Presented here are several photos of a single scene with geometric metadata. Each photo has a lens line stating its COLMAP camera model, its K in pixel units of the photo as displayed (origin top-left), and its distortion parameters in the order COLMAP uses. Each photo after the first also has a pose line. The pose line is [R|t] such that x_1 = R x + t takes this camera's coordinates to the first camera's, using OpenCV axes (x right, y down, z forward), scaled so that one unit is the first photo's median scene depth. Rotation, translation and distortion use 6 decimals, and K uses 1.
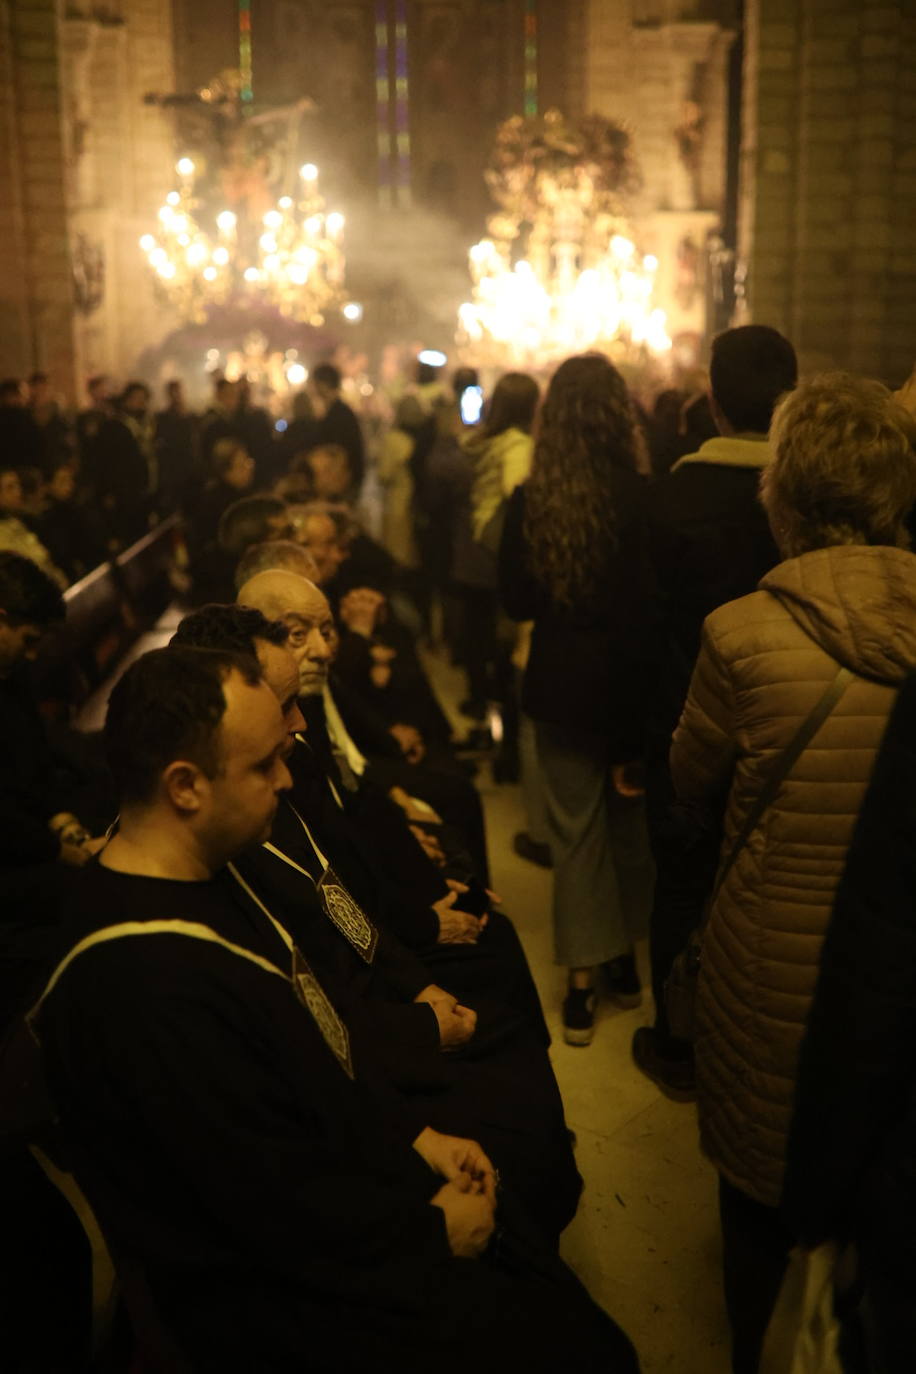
lens RADIAL K [[1330.3, 0, 451.4], [0, 1330.3, 682.9], [0, 0, 1]] dist [-0.043520, 0.000000]
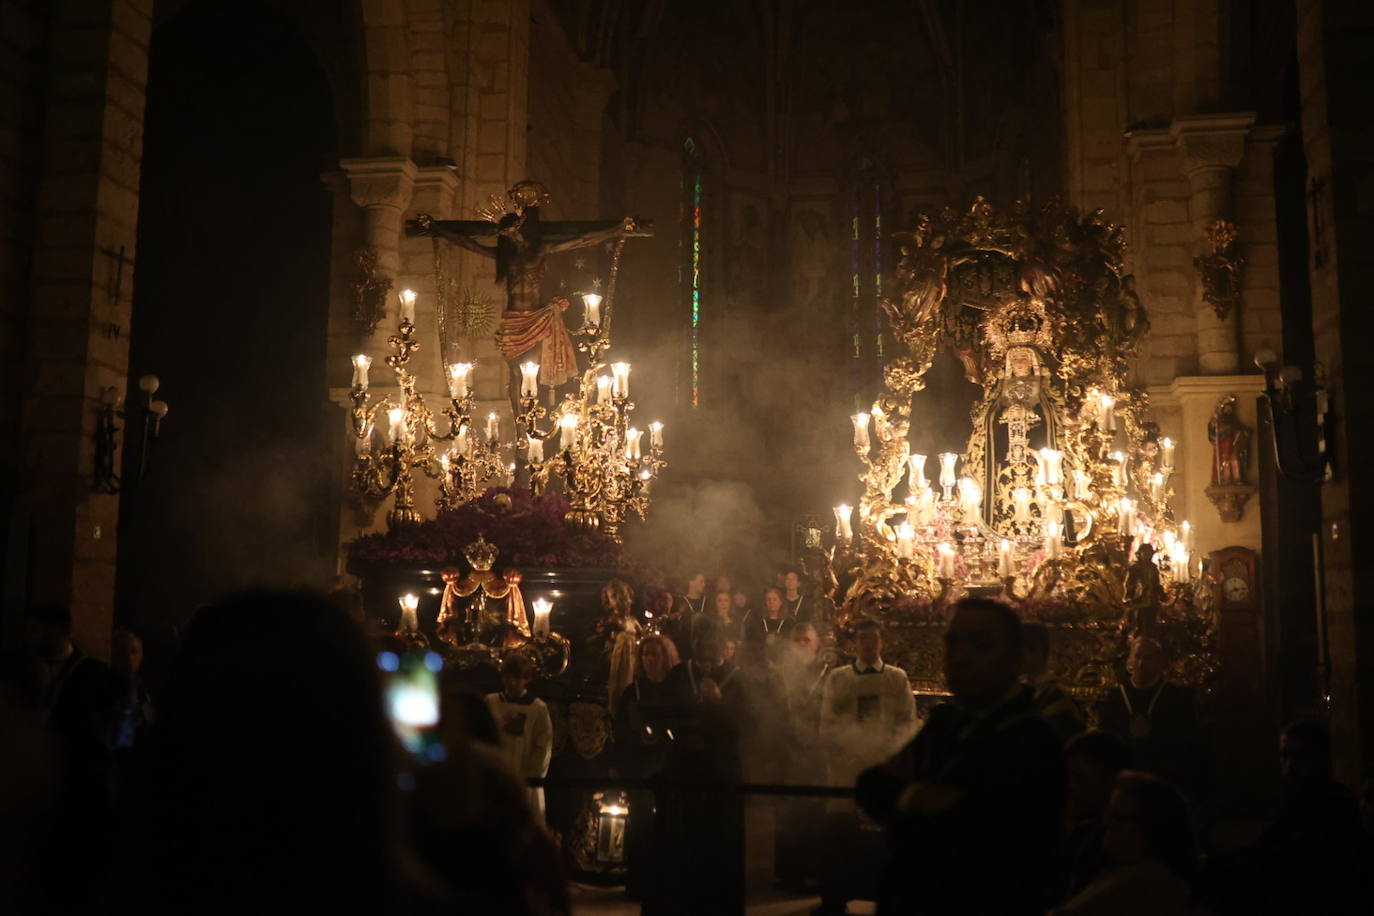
lens RADIAL K [[1329.5, 0, 680.0], [0, 1329.5, 465.8], [0, 0, 1]] dist [-0.051065, 0.000000]
pose [[0.969580, -0.008683, -0.244622, 0.086076], [-0.073193, 0.943361, -0.323592, -0.093276], [0.233576, 0.331653, 0.914029, 0.405416]]
